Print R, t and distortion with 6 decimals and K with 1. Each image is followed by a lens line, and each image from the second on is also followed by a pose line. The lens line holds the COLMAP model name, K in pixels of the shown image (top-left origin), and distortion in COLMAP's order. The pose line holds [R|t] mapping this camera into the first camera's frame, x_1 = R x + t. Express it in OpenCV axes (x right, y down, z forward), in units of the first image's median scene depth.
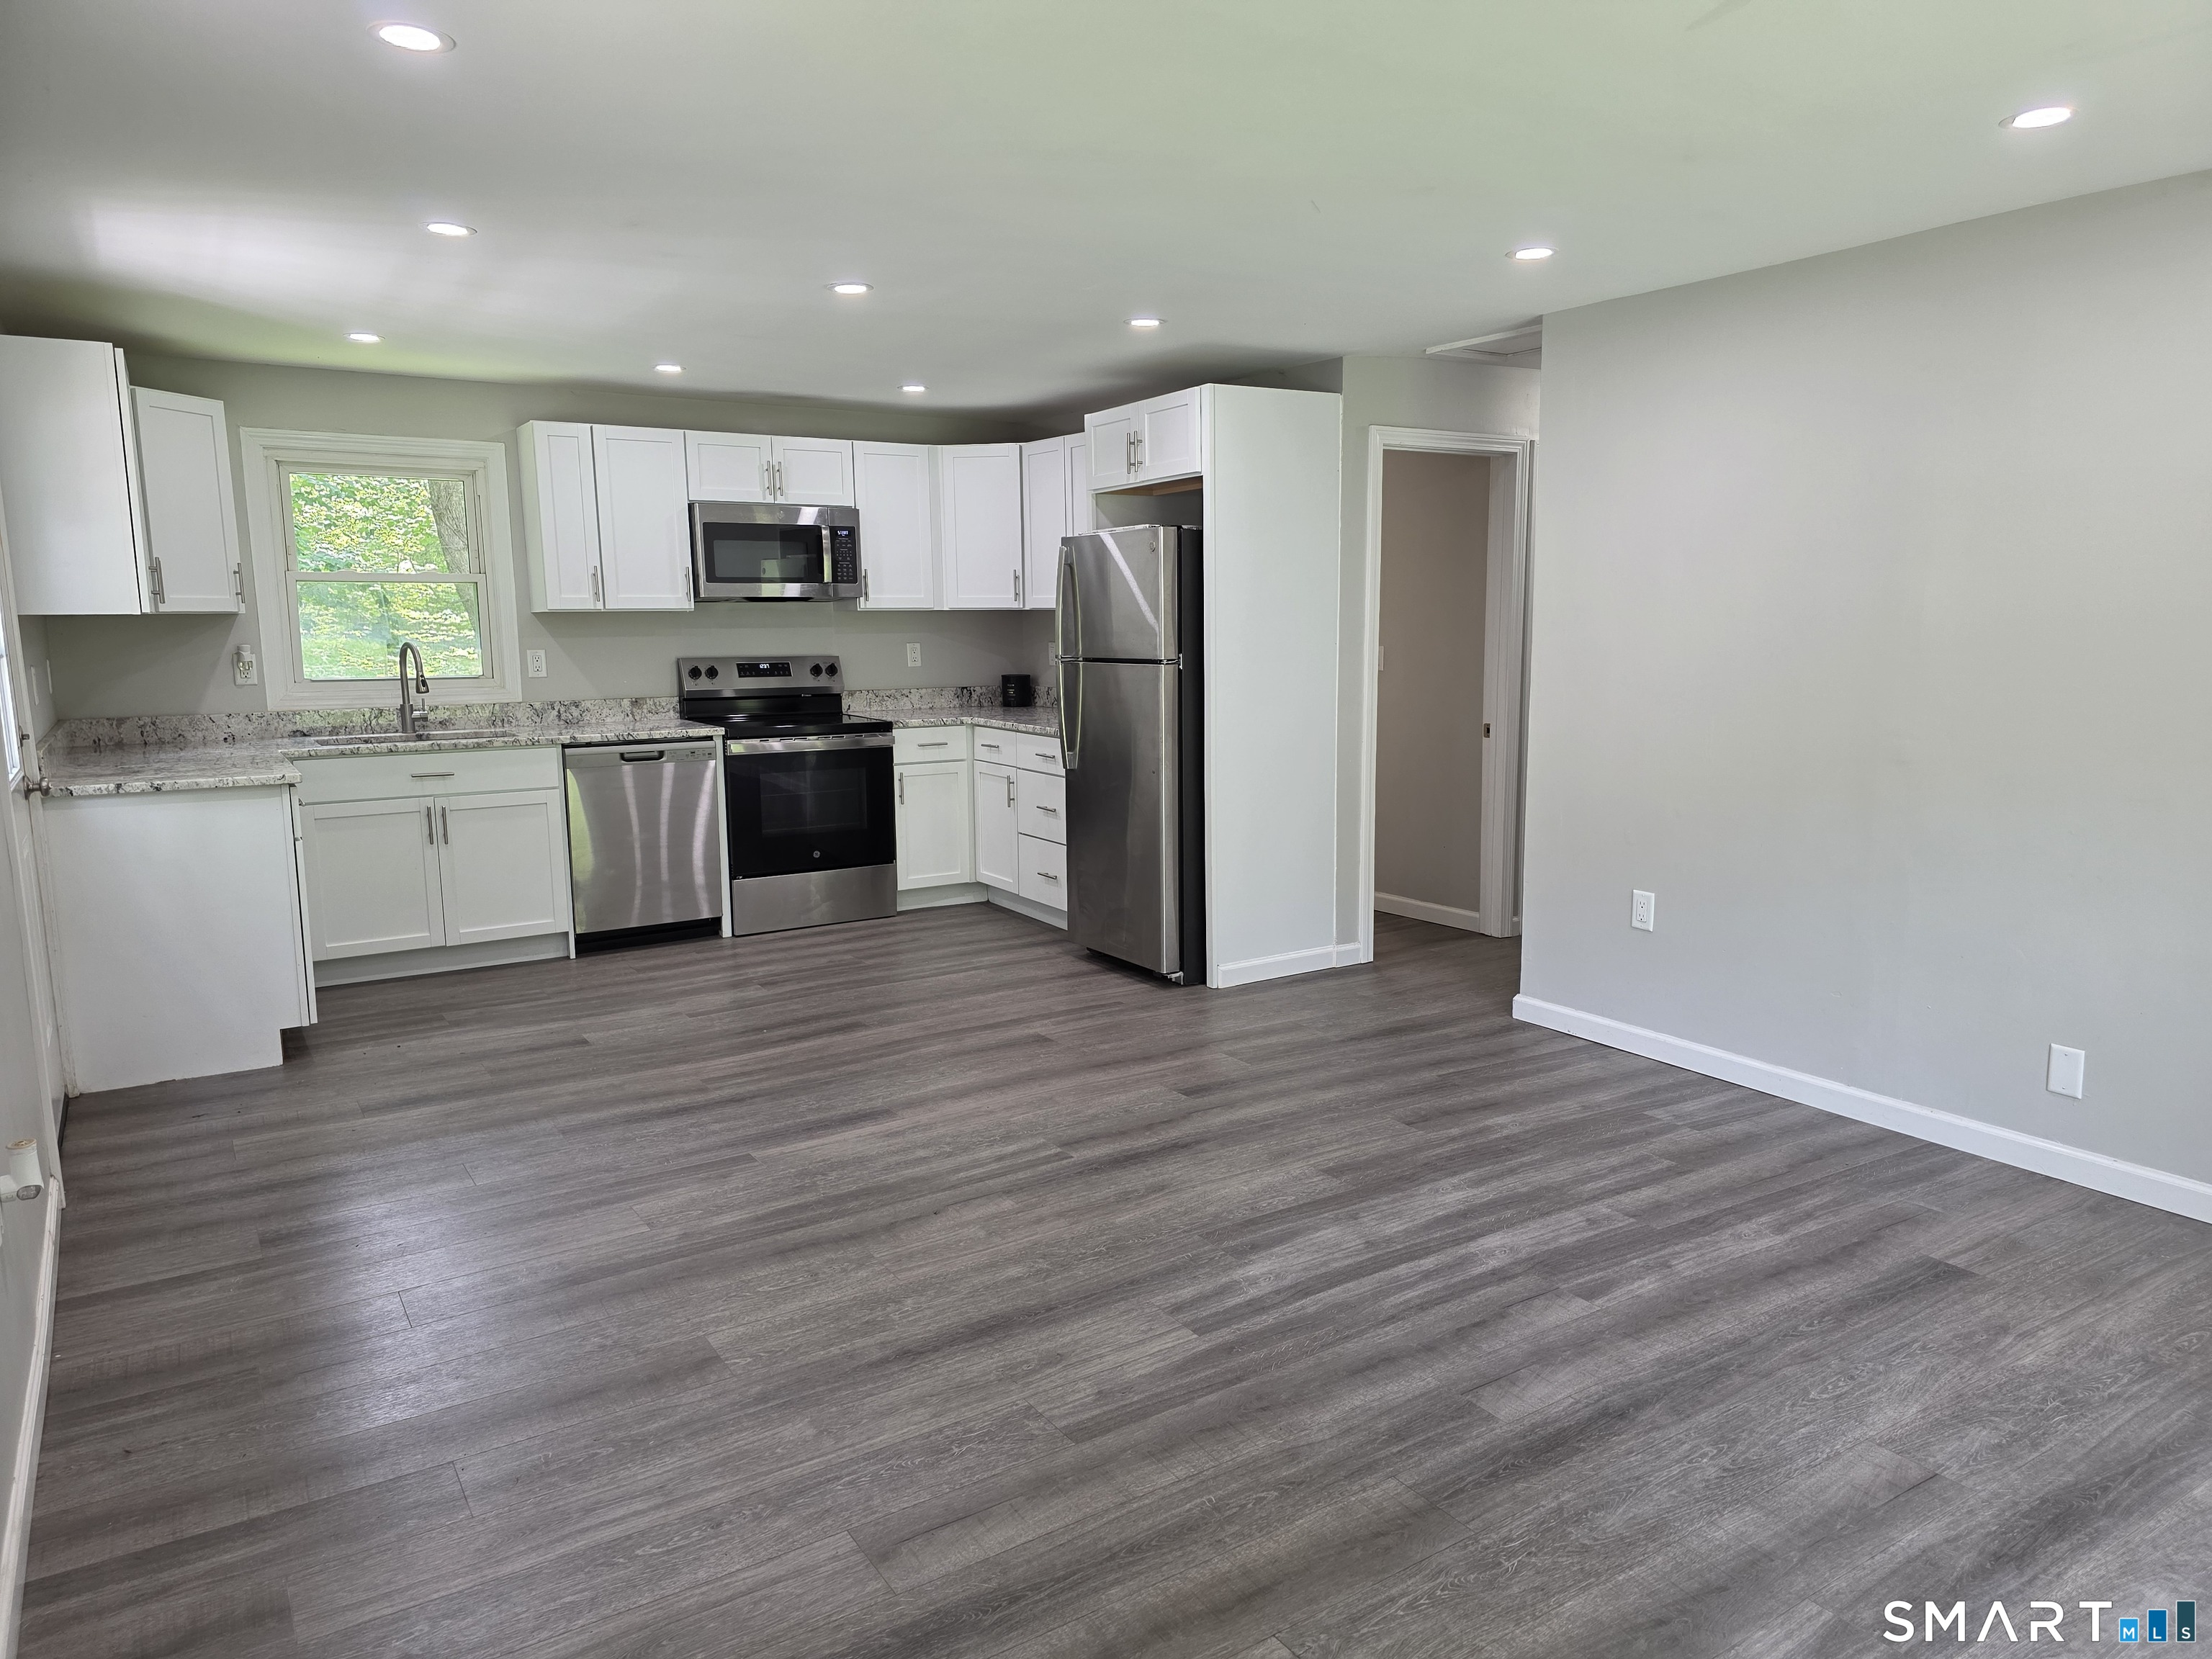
lens RADIAL K [[1495.2, 0, 1108.9], [0, 1495.2, 829.1], [0, 0, 1]] dist [0.065101, -0.060567]
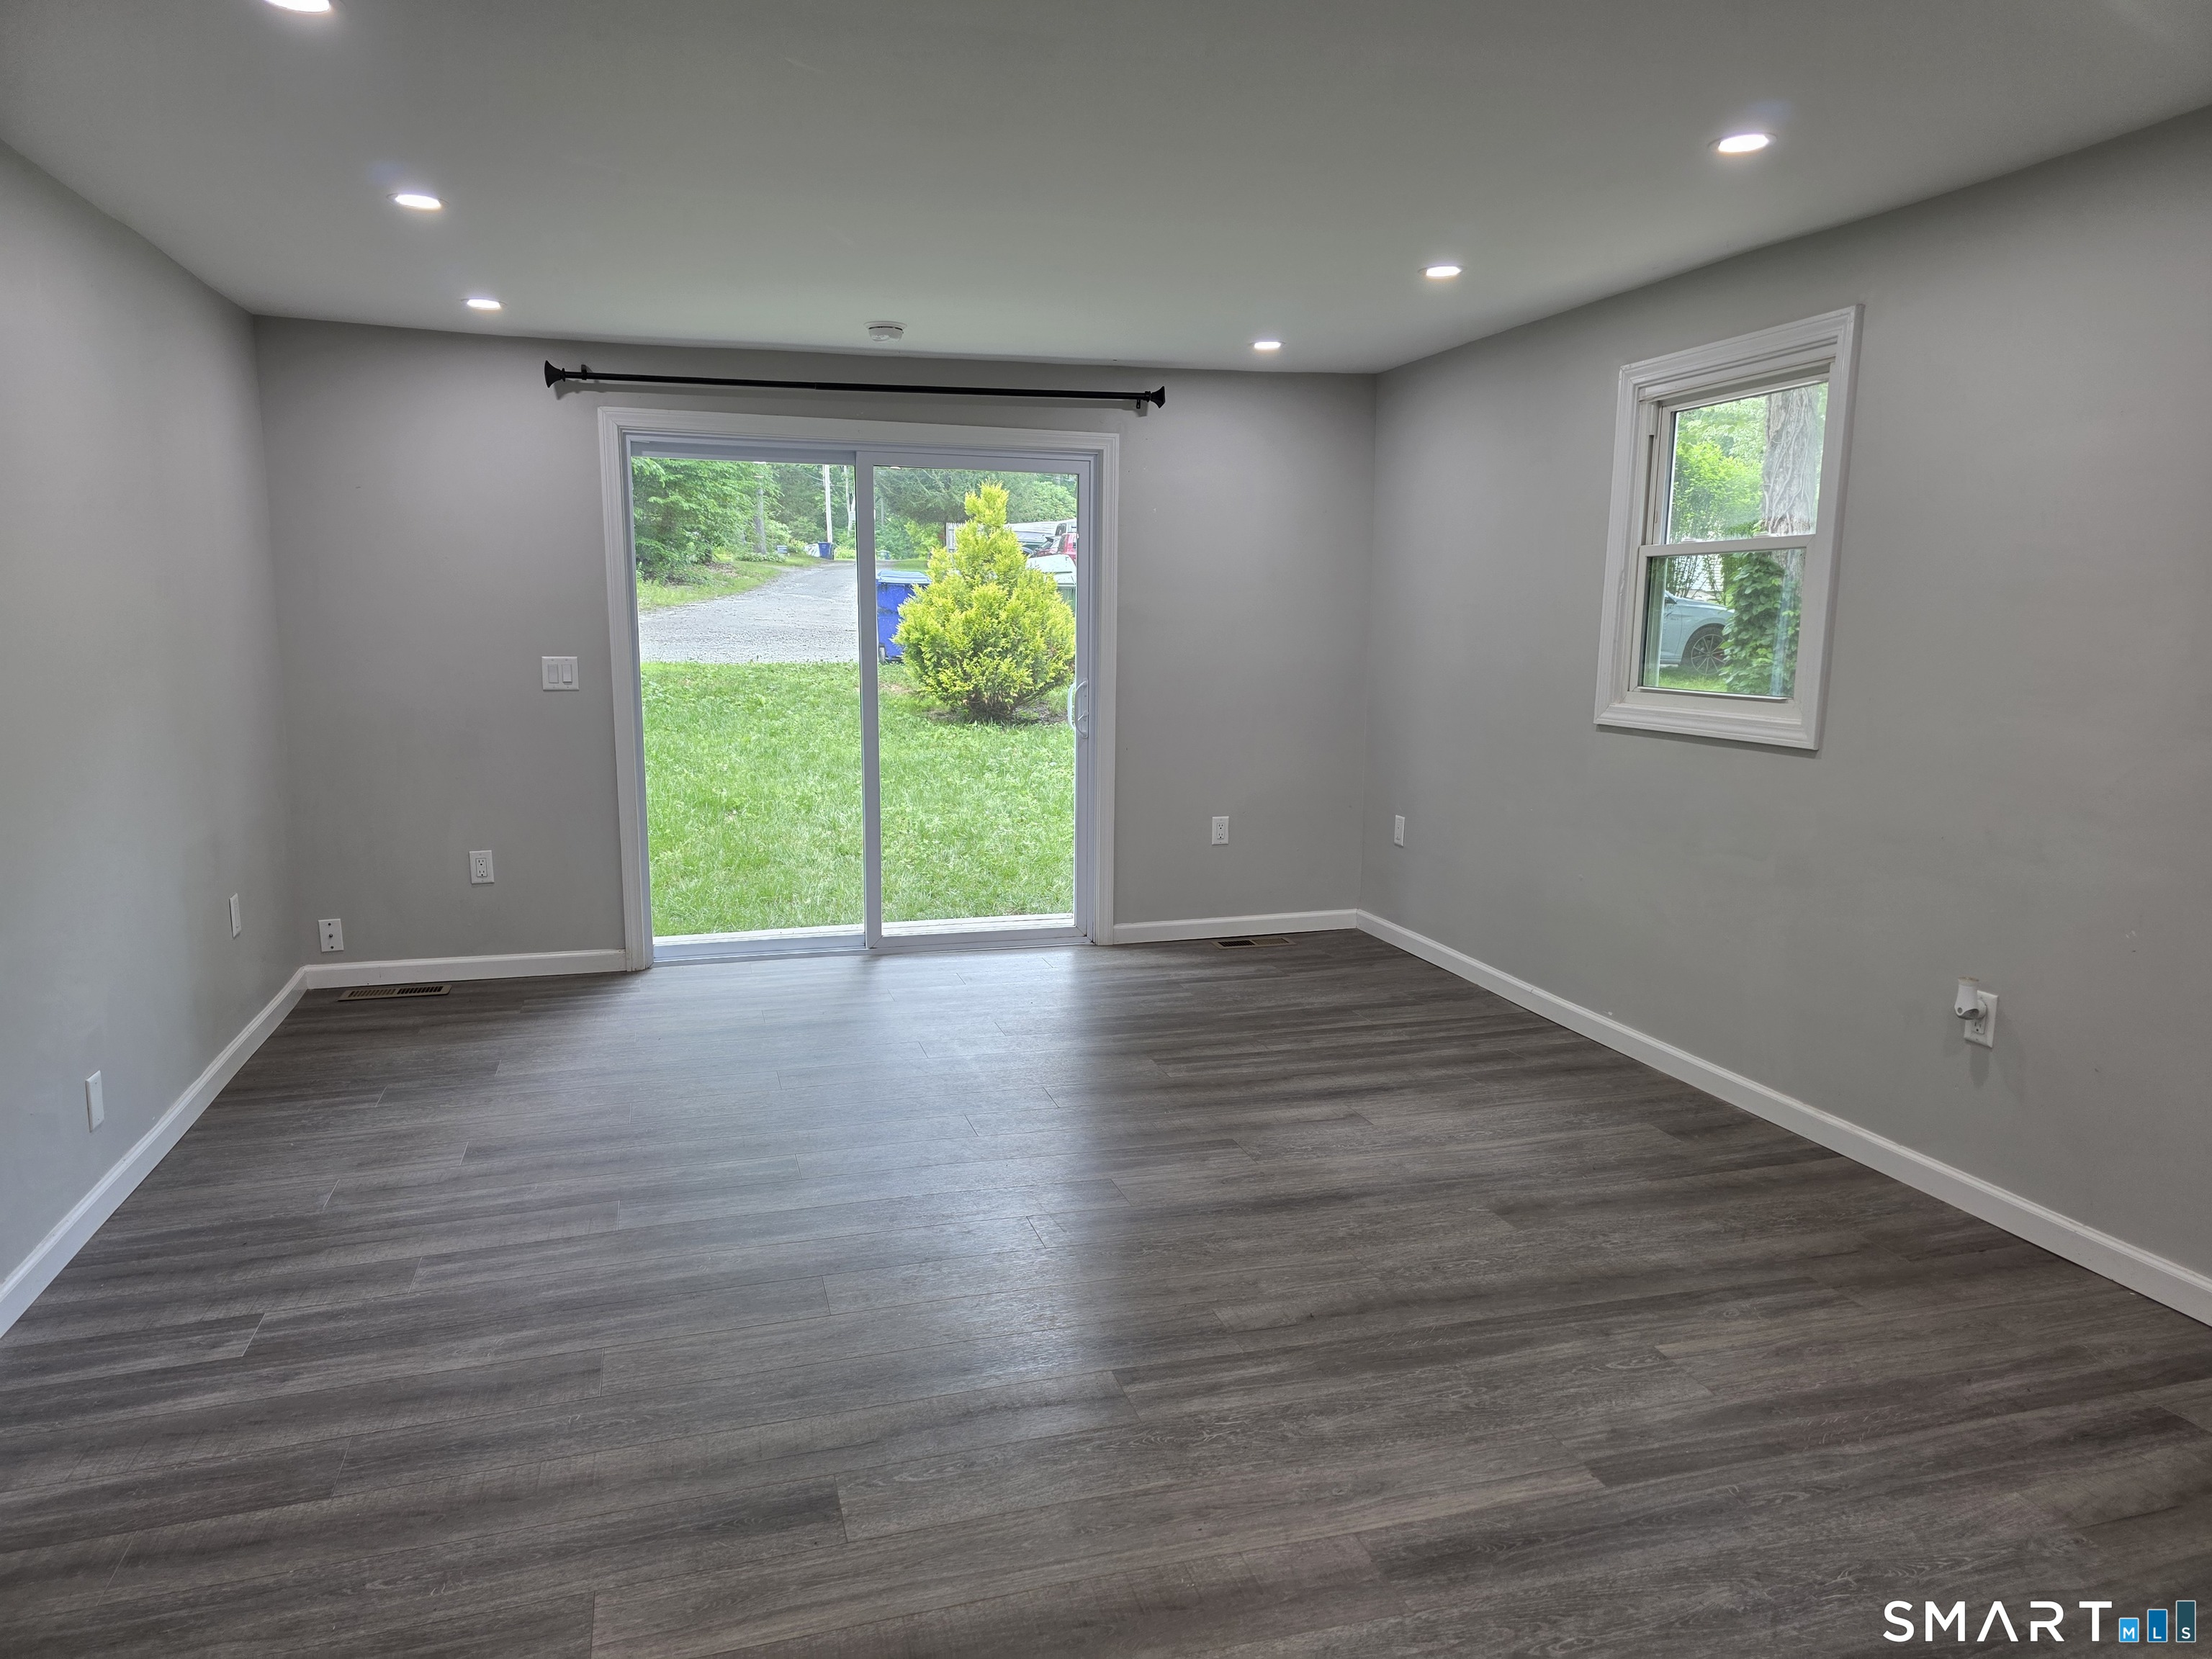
lens RADIAL K [[1495.2, 0, 1138.4], [0, 1495.2, 822.9], [0, 0, 1]] dist [0.065101, -0.060567]
pose [[-0.966565, -0.035578, 0.253943, -0.168588], [0.037921, 0.959606, 0.278781, -0.185814], [-0.253604, 0.279090, -0.926172, 1.289730]]
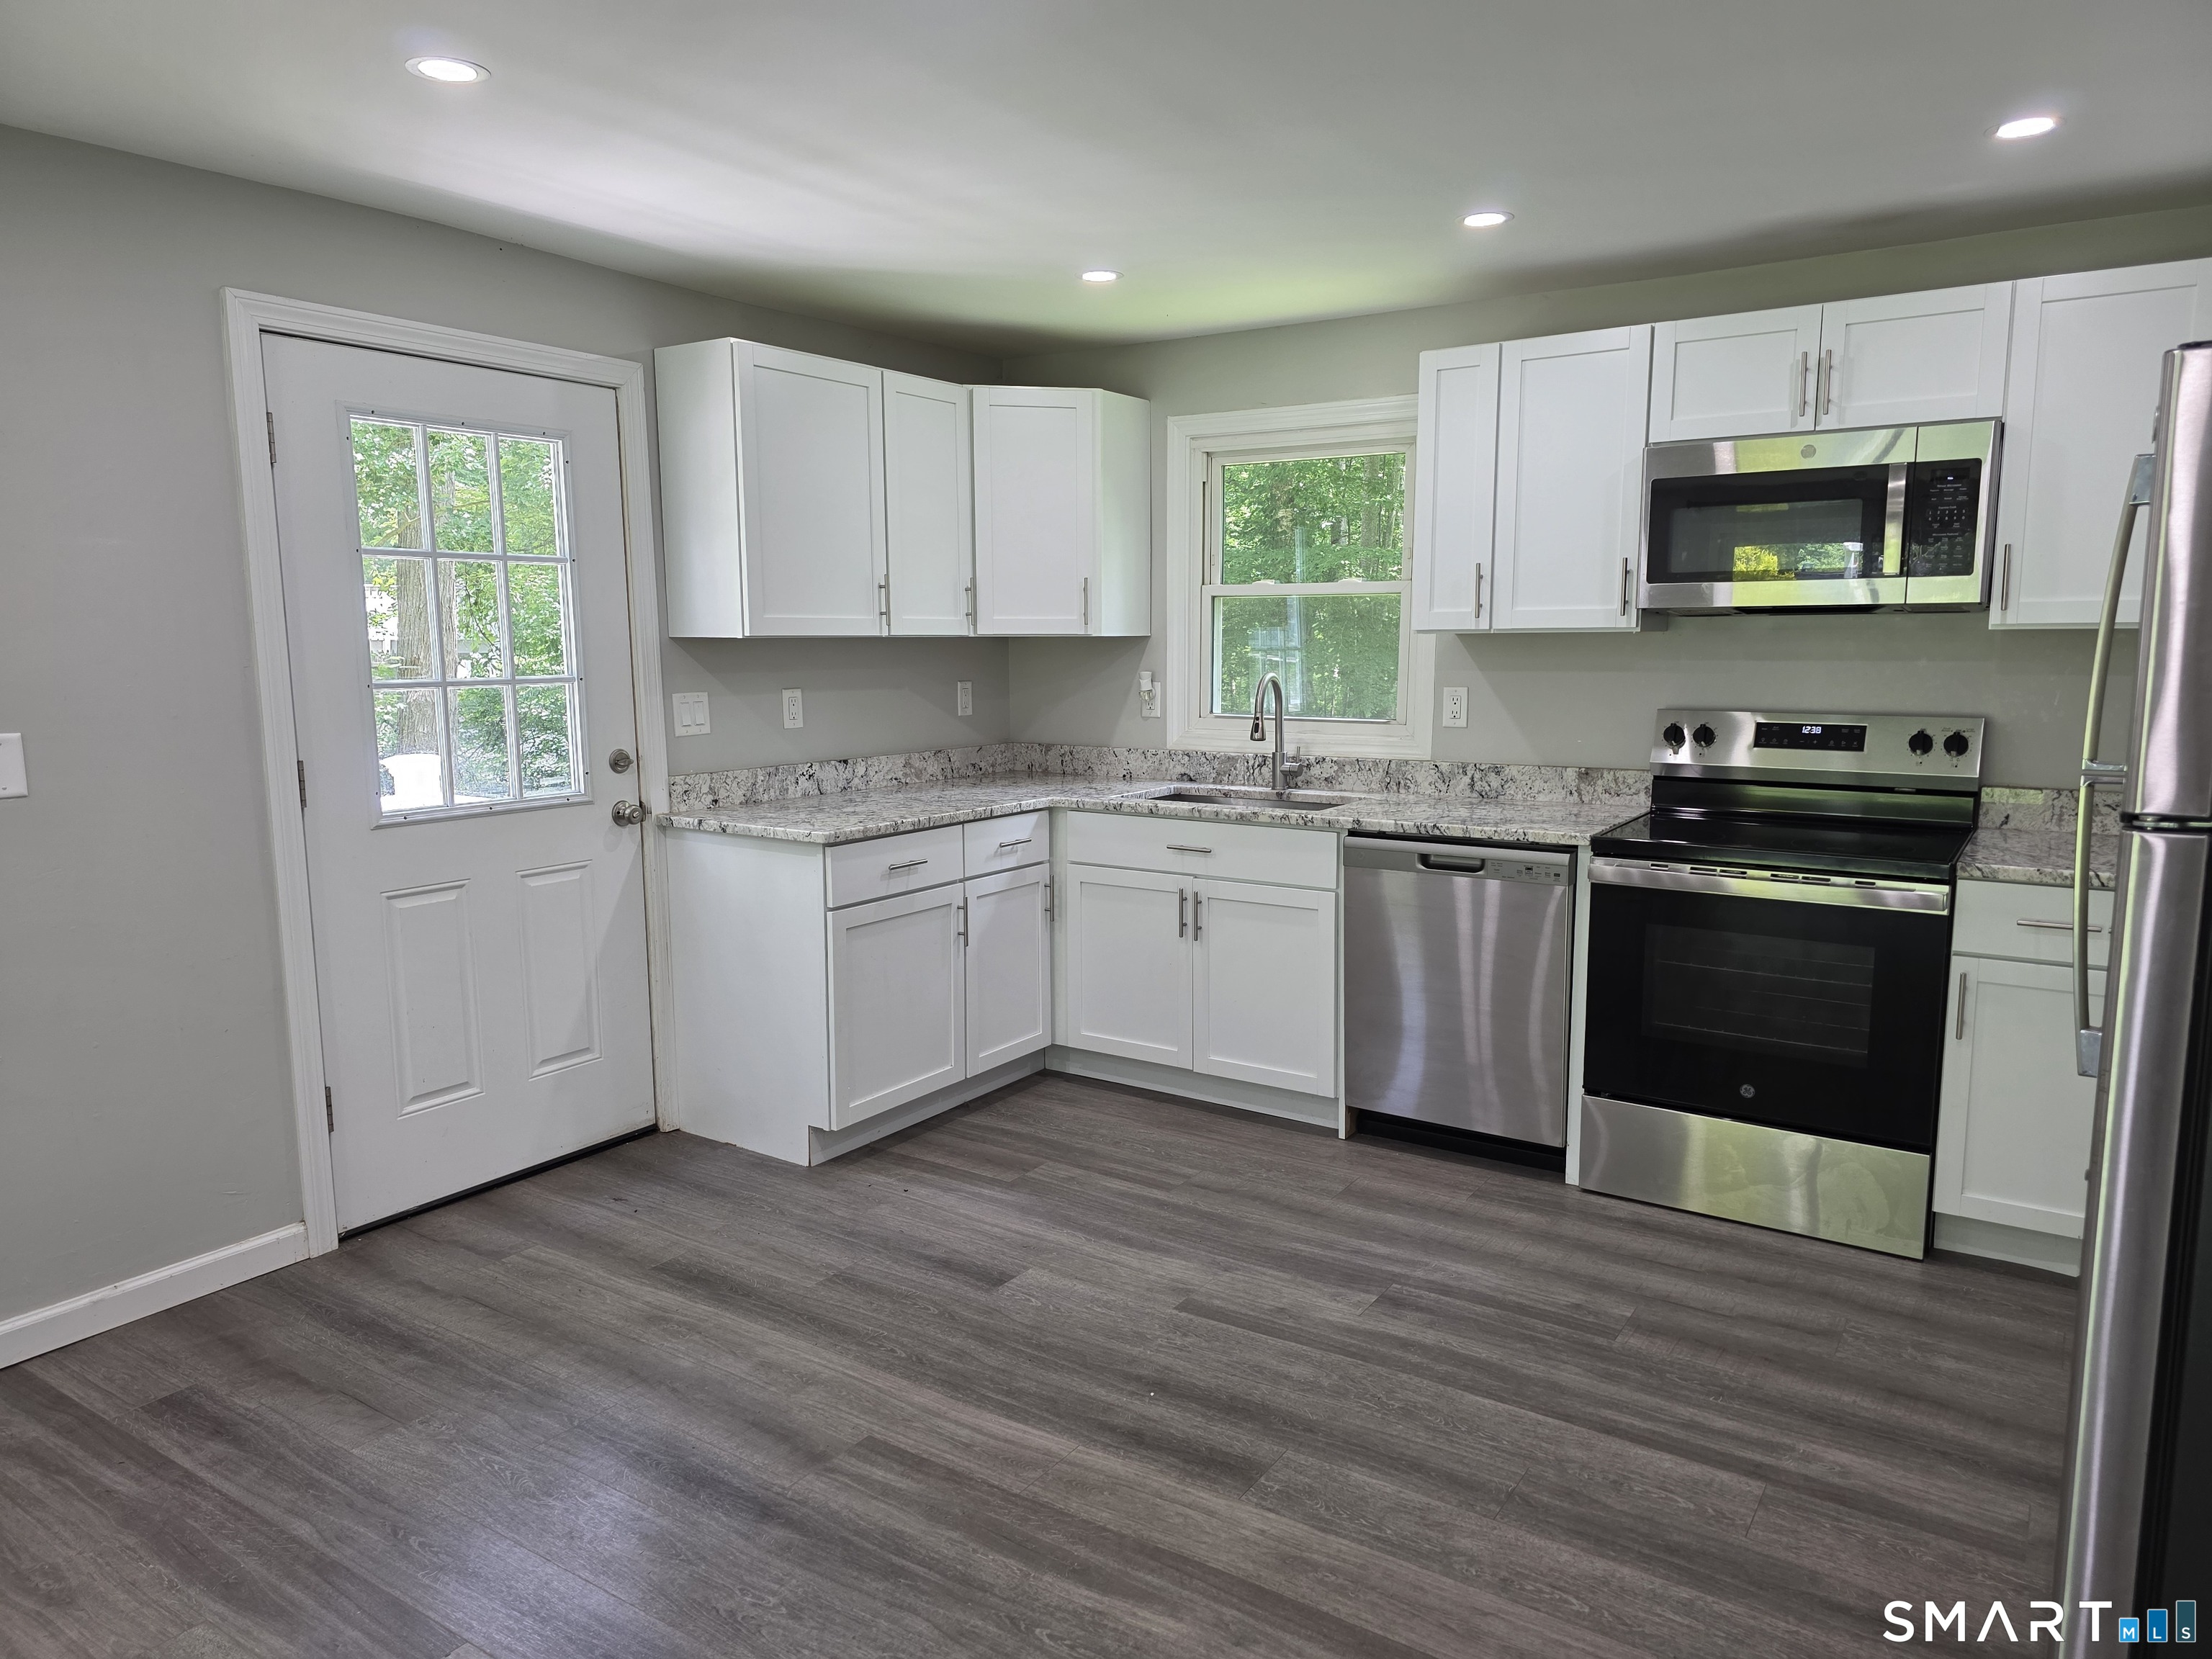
lens RADIAL K [[1495.2, 0, 1090.1], [0, 1495.2, 805.9], [0, 0, 1]] dist [0.065101, -0.060567]
pose [[0.392581, 0.114676, -0.912540, 0.263436], [-0.131864, 0.988964, 0.067551, -0.123933], [0.910215, 0.093812, 0.403370, 0.797908]]
